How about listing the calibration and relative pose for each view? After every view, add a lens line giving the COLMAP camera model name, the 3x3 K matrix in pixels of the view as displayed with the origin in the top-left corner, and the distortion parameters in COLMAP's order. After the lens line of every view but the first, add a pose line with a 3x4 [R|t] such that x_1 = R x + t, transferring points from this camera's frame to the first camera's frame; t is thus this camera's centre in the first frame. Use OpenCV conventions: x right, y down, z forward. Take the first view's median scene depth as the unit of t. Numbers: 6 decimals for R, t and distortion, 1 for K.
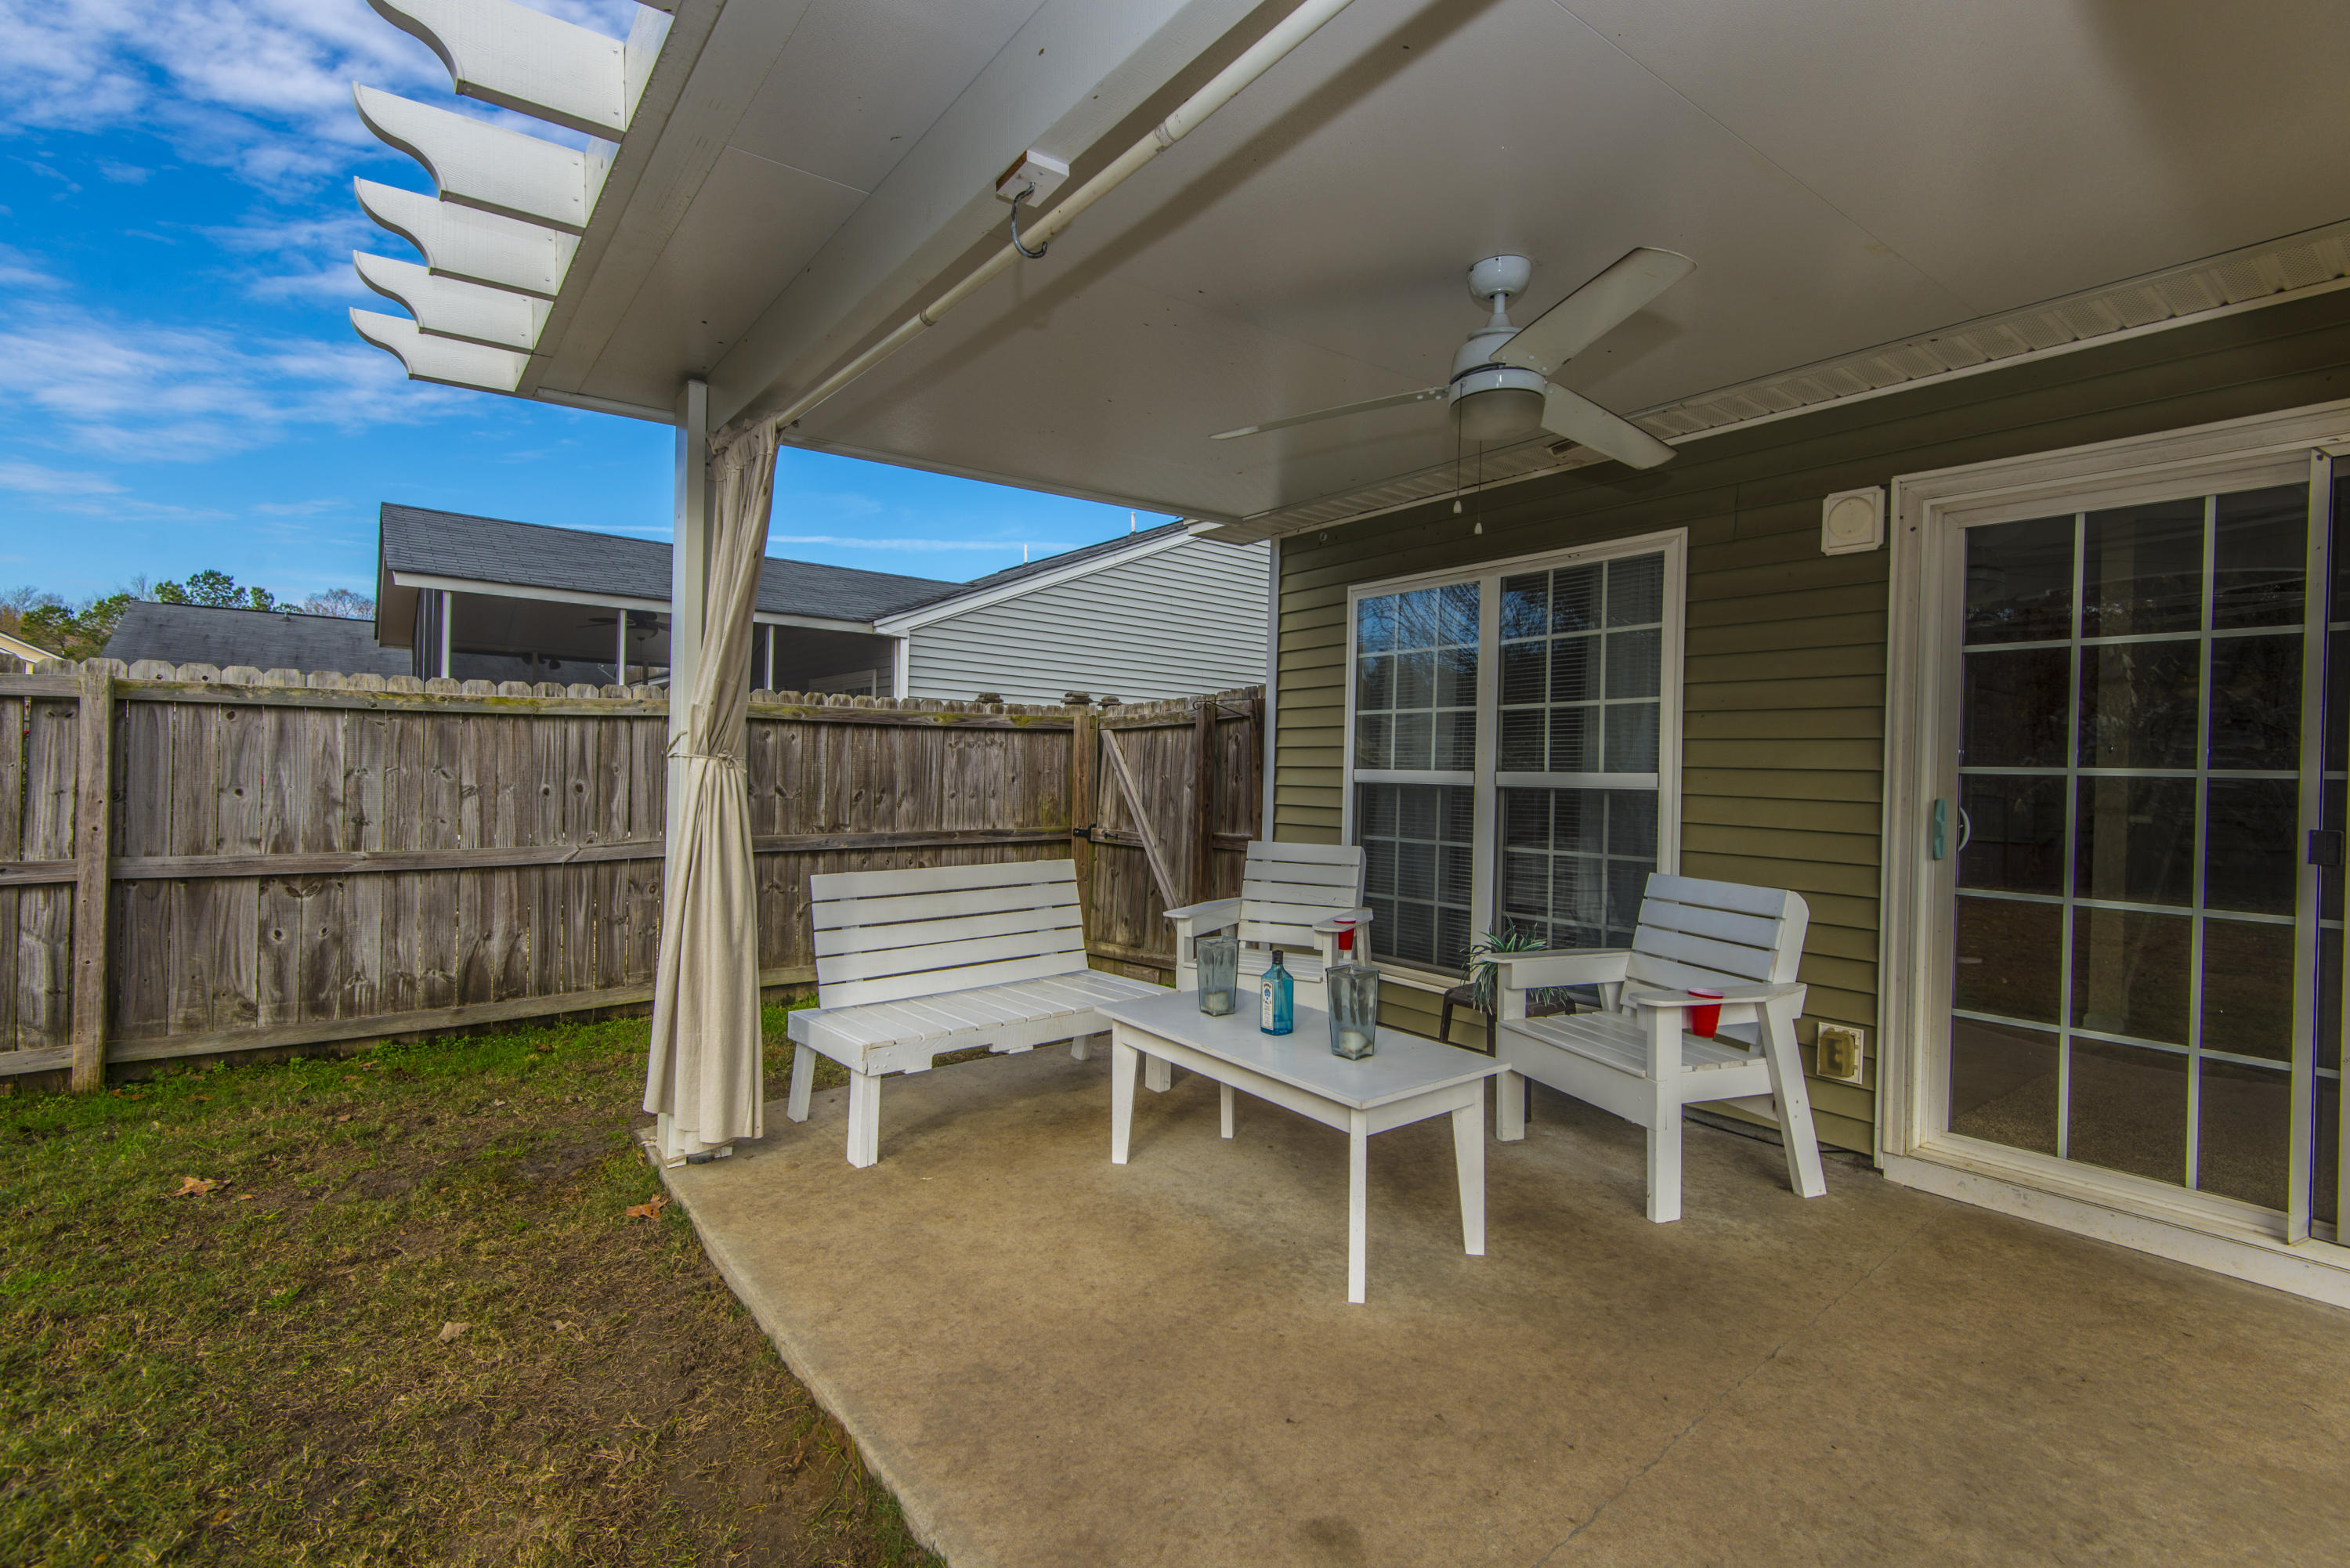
lens RADIAL K [[1058.7, 0, 1179.4], [0, 1058.7, 768.9], [0, 0, 1]] dist [0.041096, -0.026450]
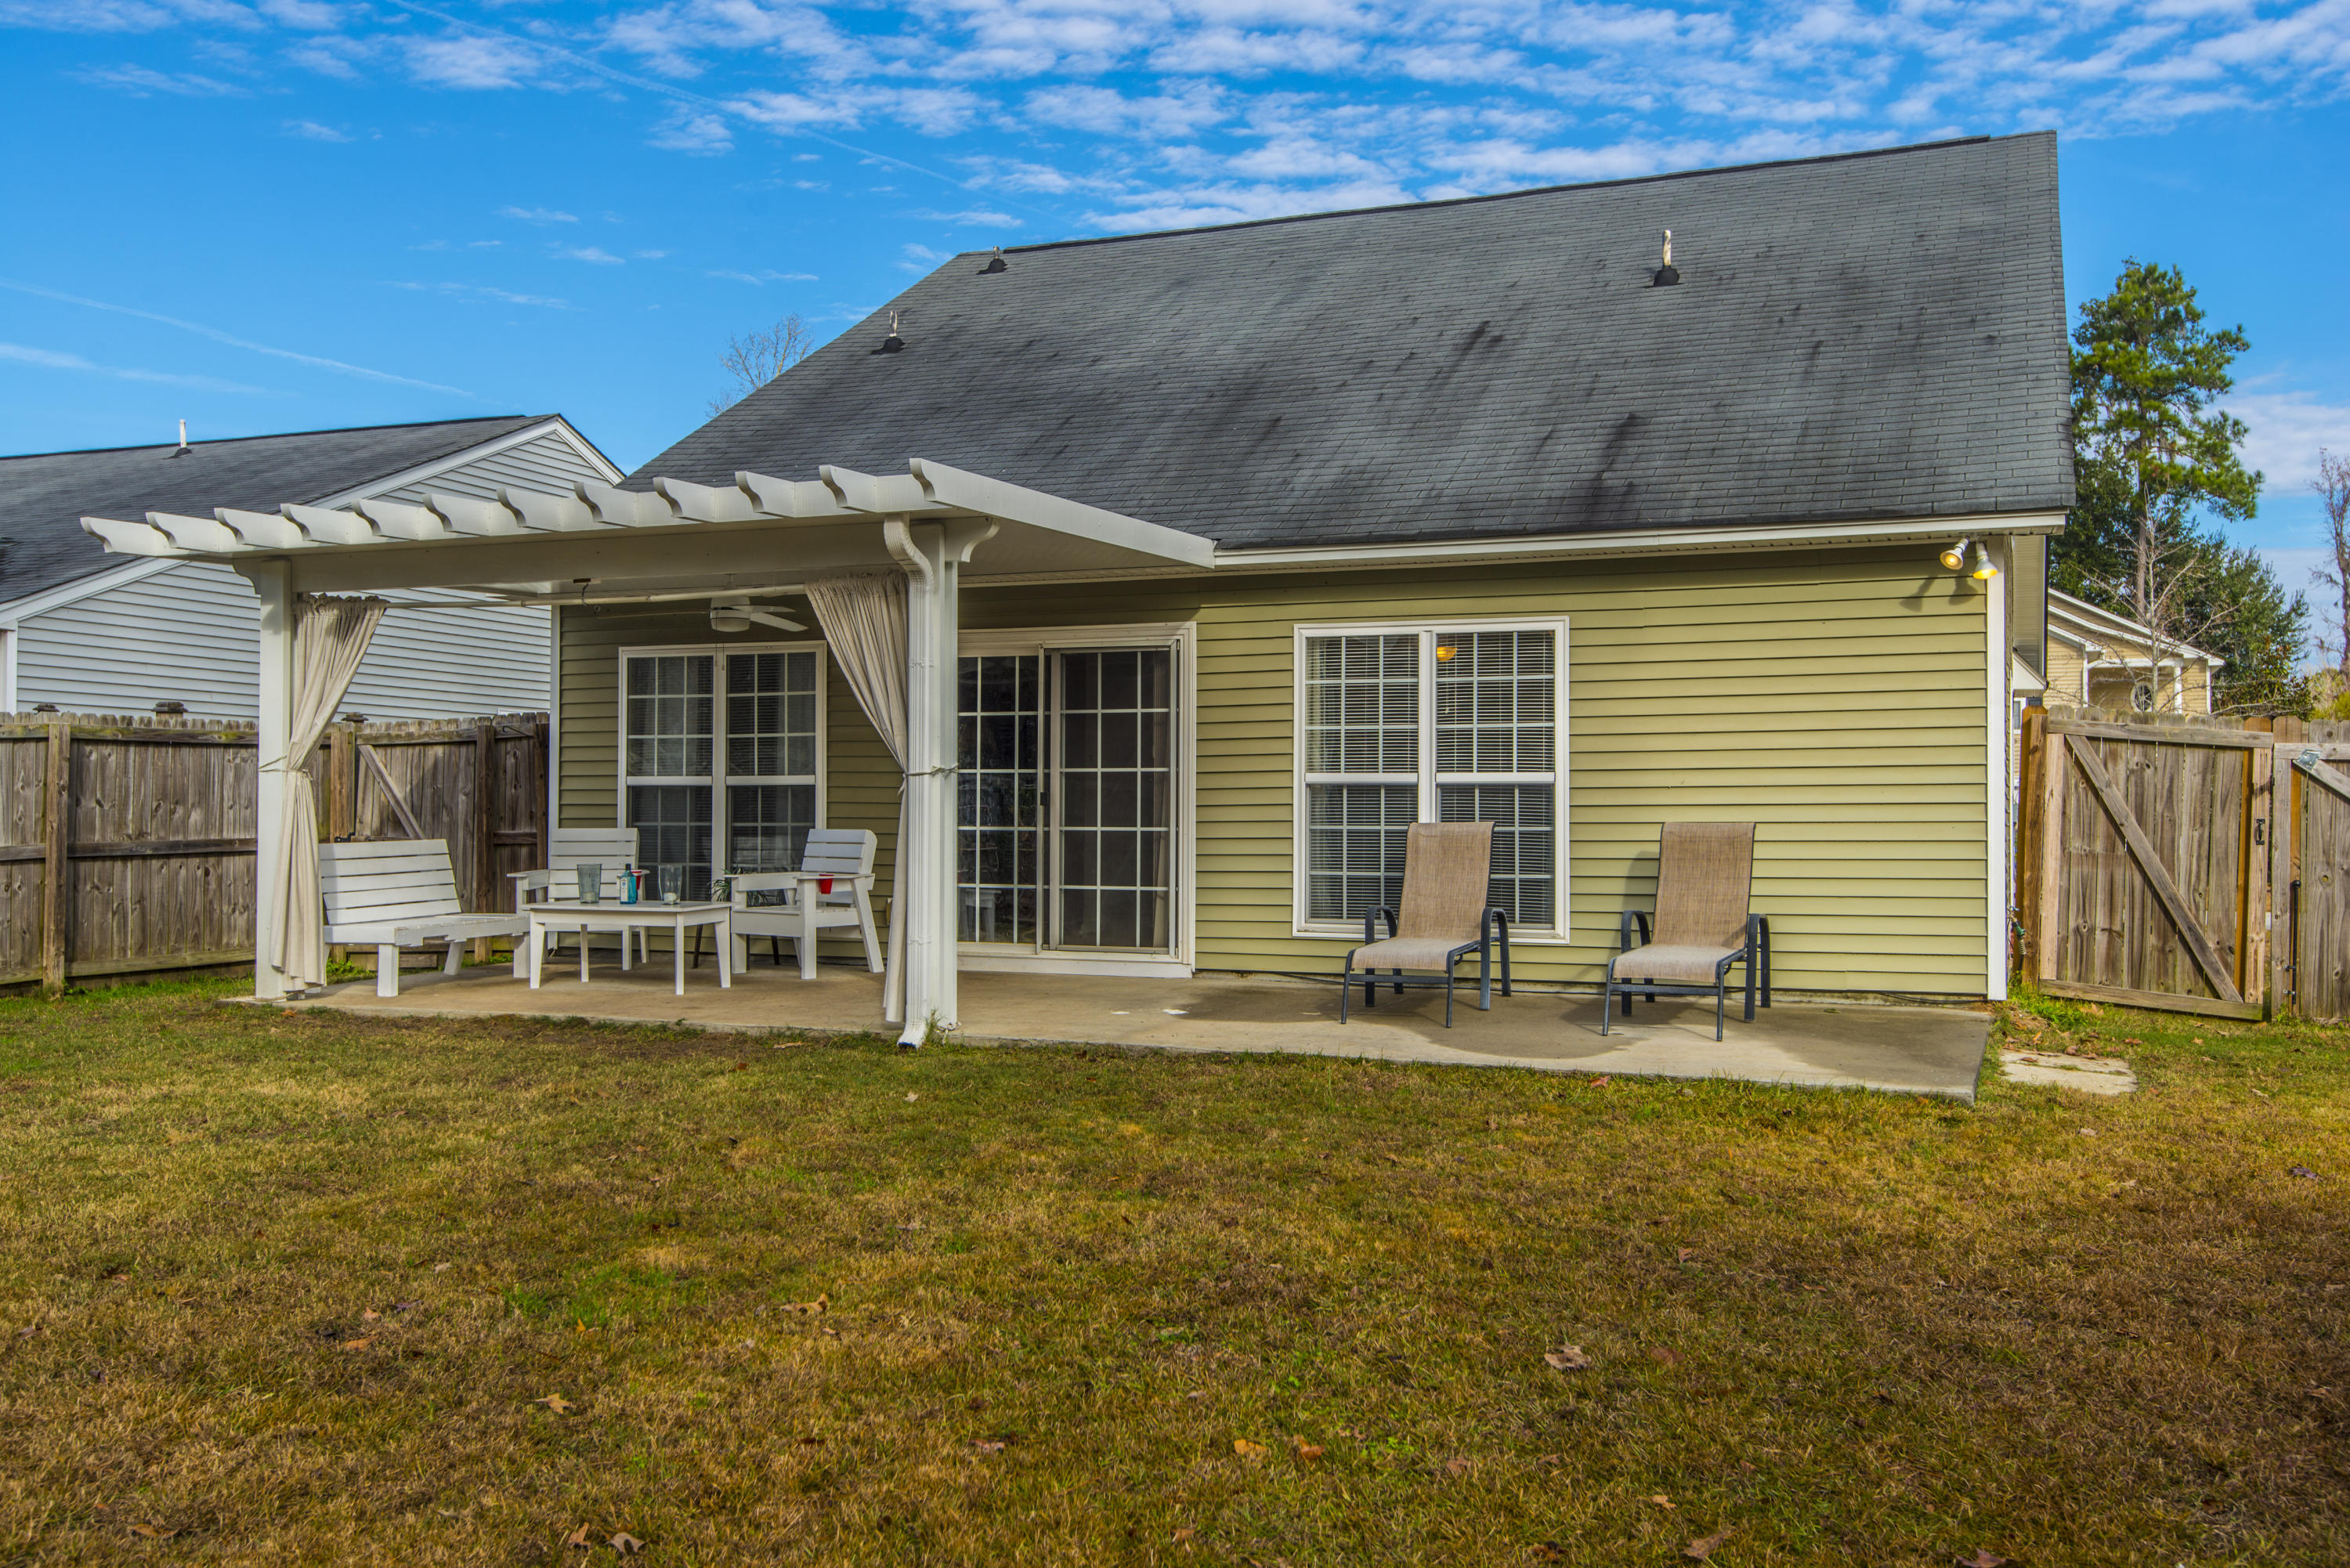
lens RADIAL K [[2137.5, 0, 1175.4], [0, 2137.5, 793.2], [0, 0, 1]] dist [0.044086, -0.001098]
pose [[0.868823, -0.015434, 0.494882, -0.568904], [0.015108, 0.999875, 0.004660, 0.018870], [-0.494892, 0.003429, 0.868948, -1.711689]]
